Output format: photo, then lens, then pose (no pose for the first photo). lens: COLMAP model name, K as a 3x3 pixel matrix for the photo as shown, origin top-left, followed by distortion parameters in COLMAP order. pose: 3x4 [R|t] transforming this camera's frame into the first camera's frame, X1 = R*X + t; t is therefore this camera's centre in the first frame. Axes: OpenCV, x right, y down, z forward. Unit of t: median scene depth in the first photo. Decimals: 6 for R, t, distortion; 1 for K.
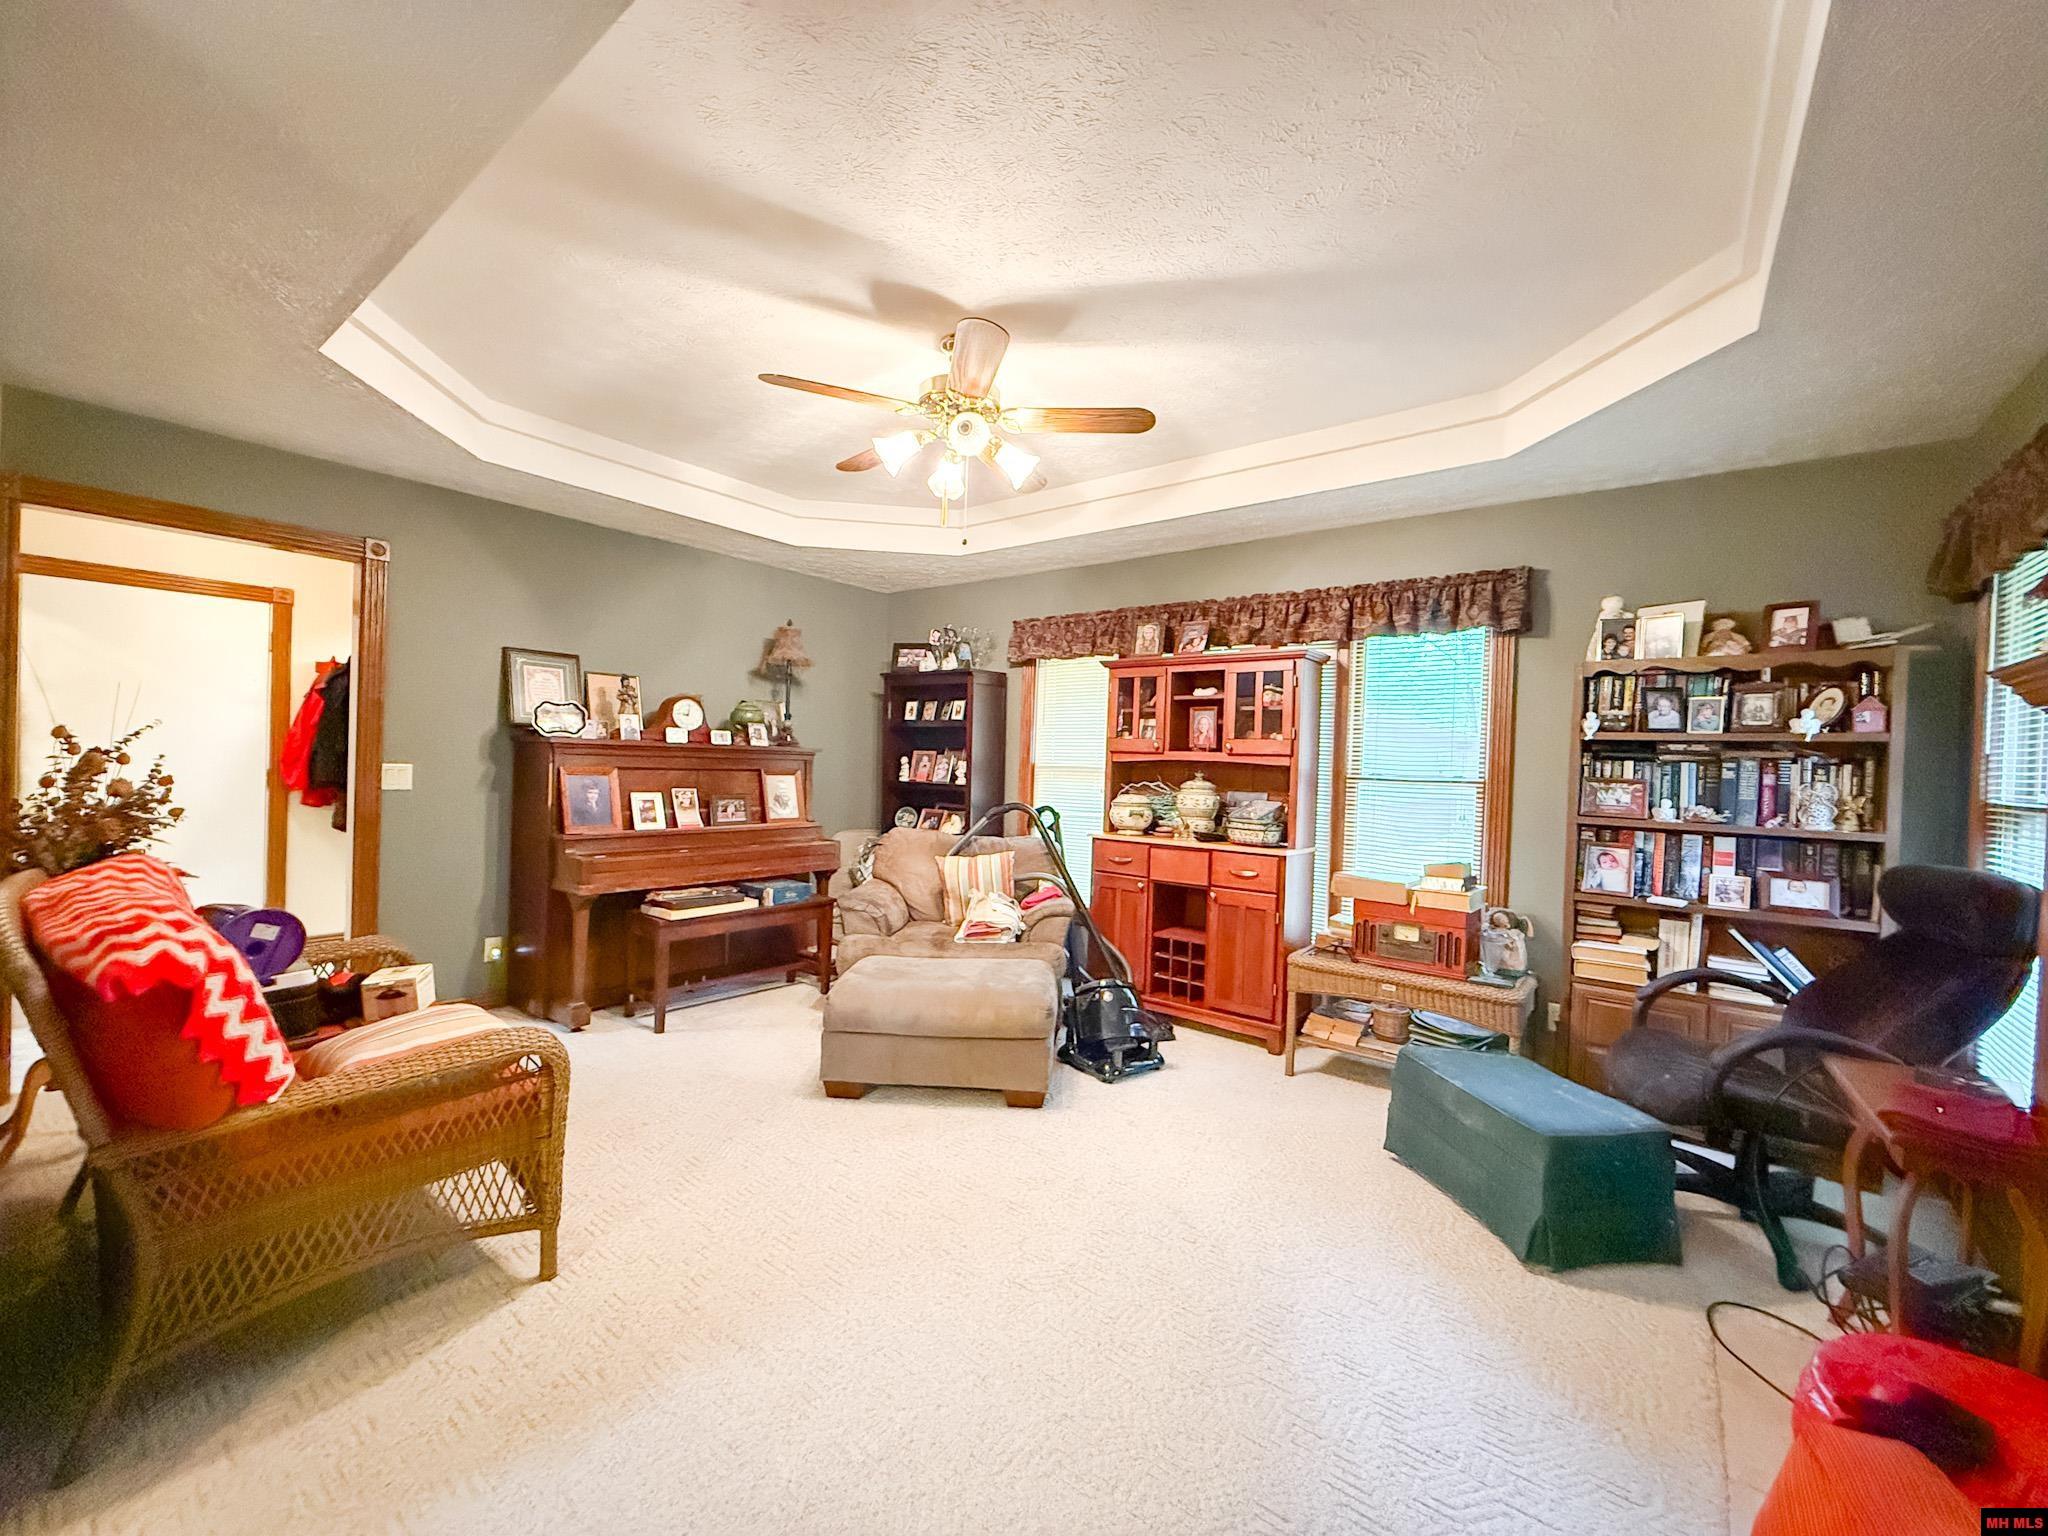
lens RADIAL K [[814.6, 0, 1025.9], [0, 814.6, 767.4], [0, 0, 1]] dist [-0.001654, 0.000284]
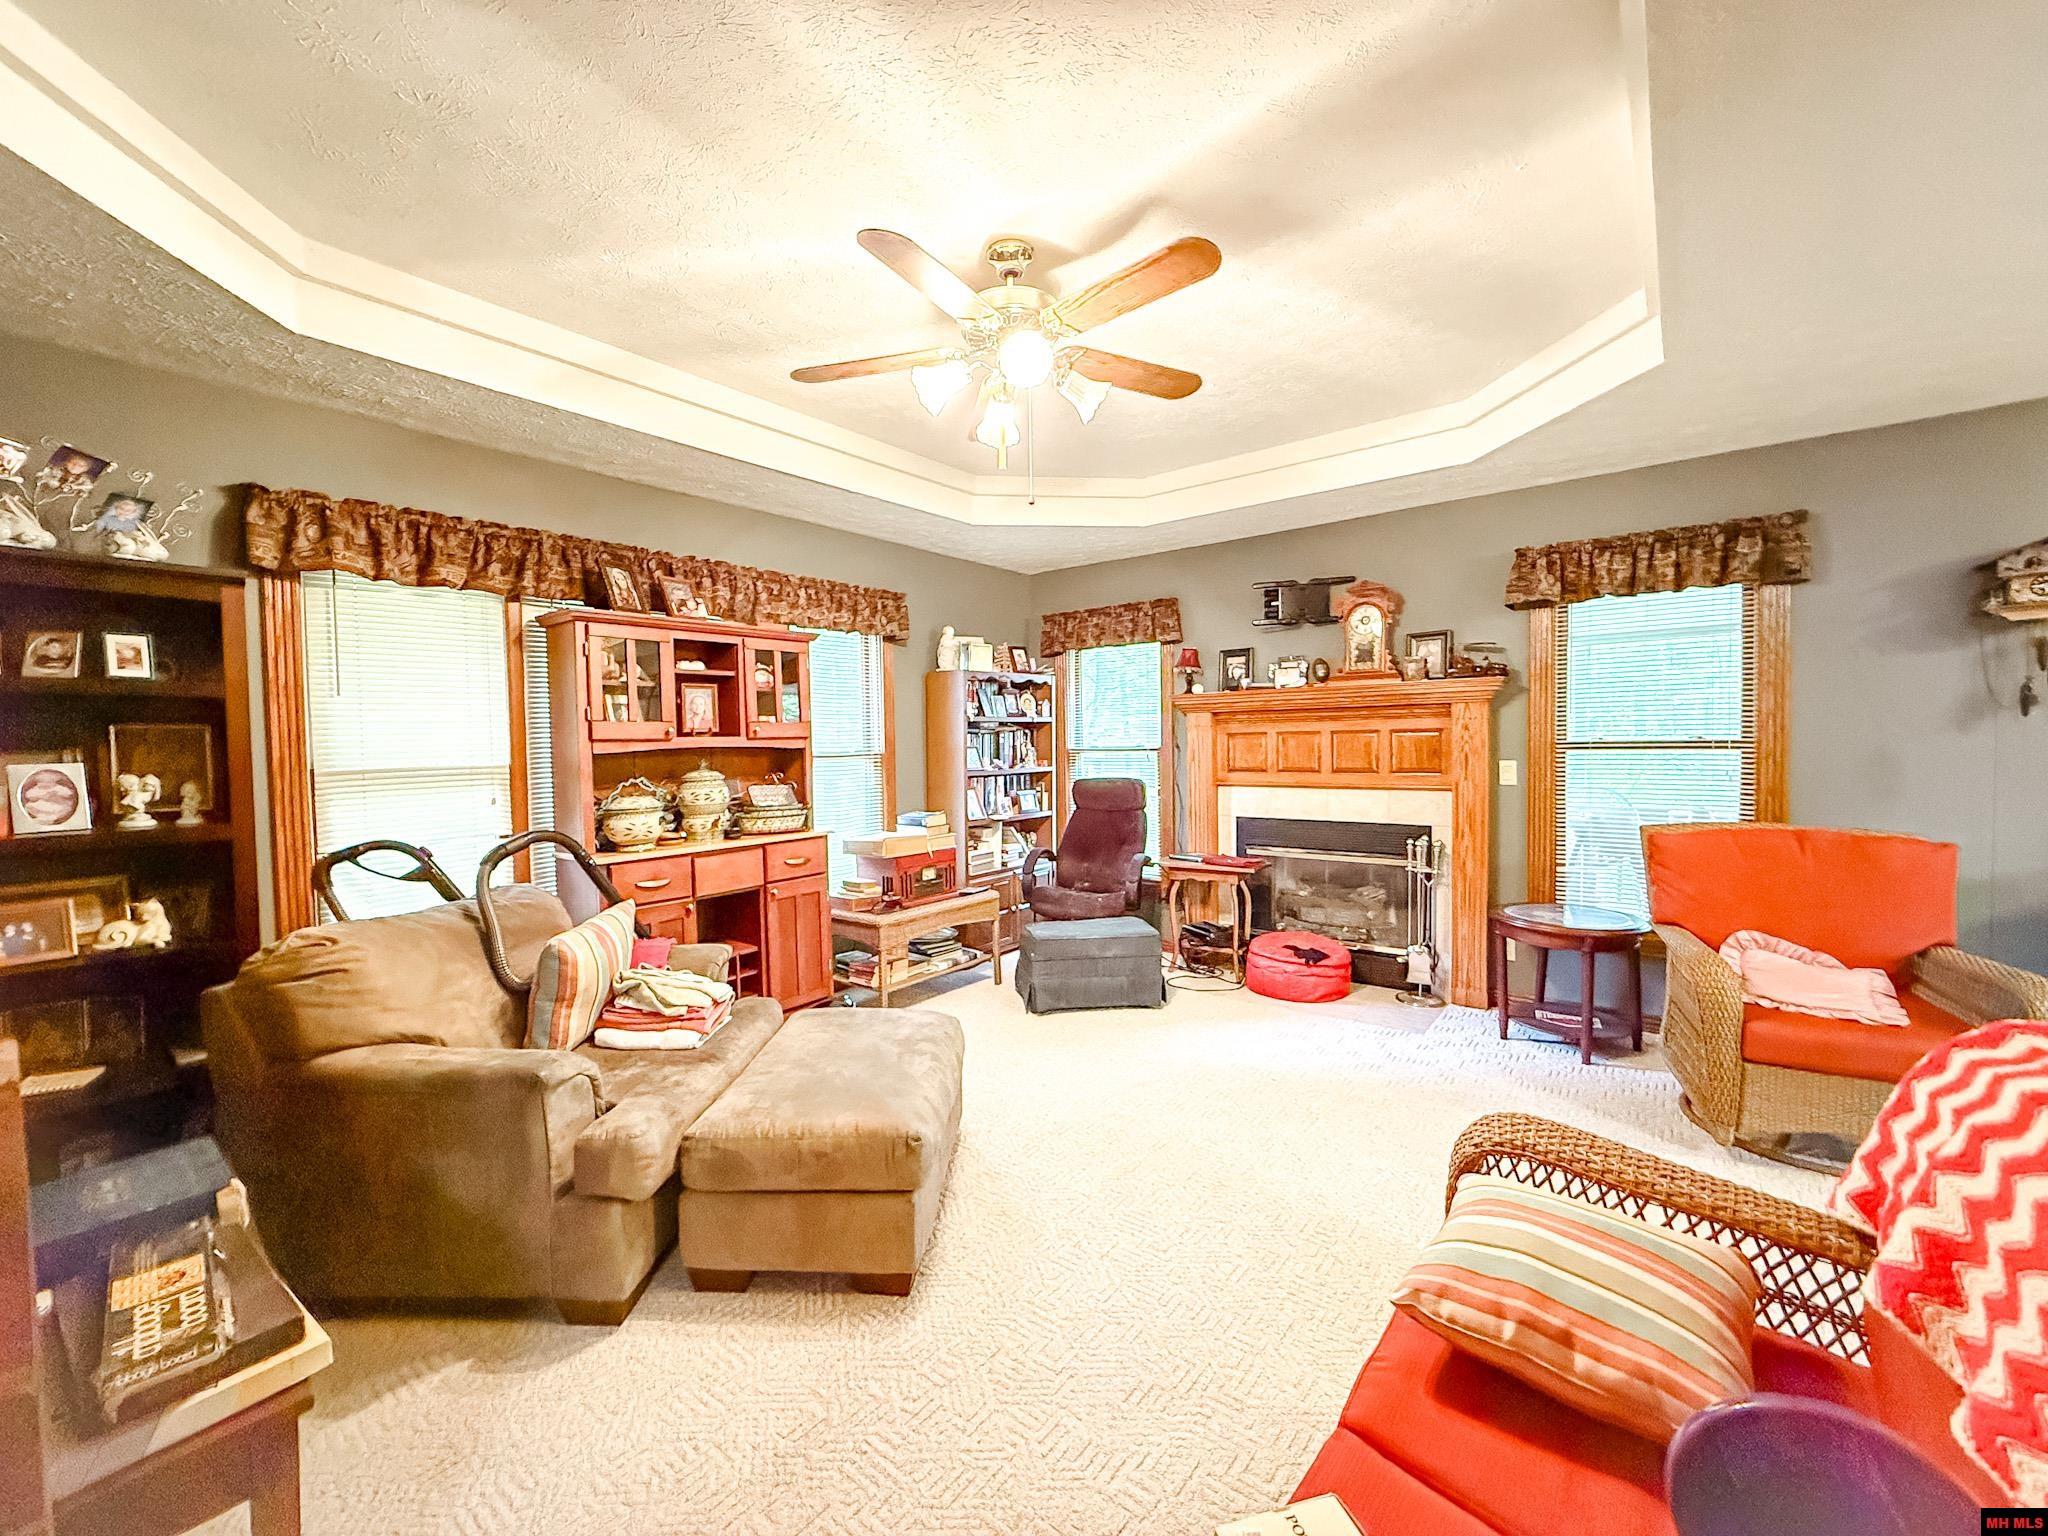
lens RADIAL K [[814.6, 0, 1026.5], [0, 814.6, 768.1], [0, 0, 1]] dist [-0.001654, 0.000284]
pose [[0.012162, -0.072529, 0.997292, -0.725699], [0.020626, 0.997172, 0.072269, -0.047010], [-0.999713, 0.019691, 0.013624, 0.748134]]
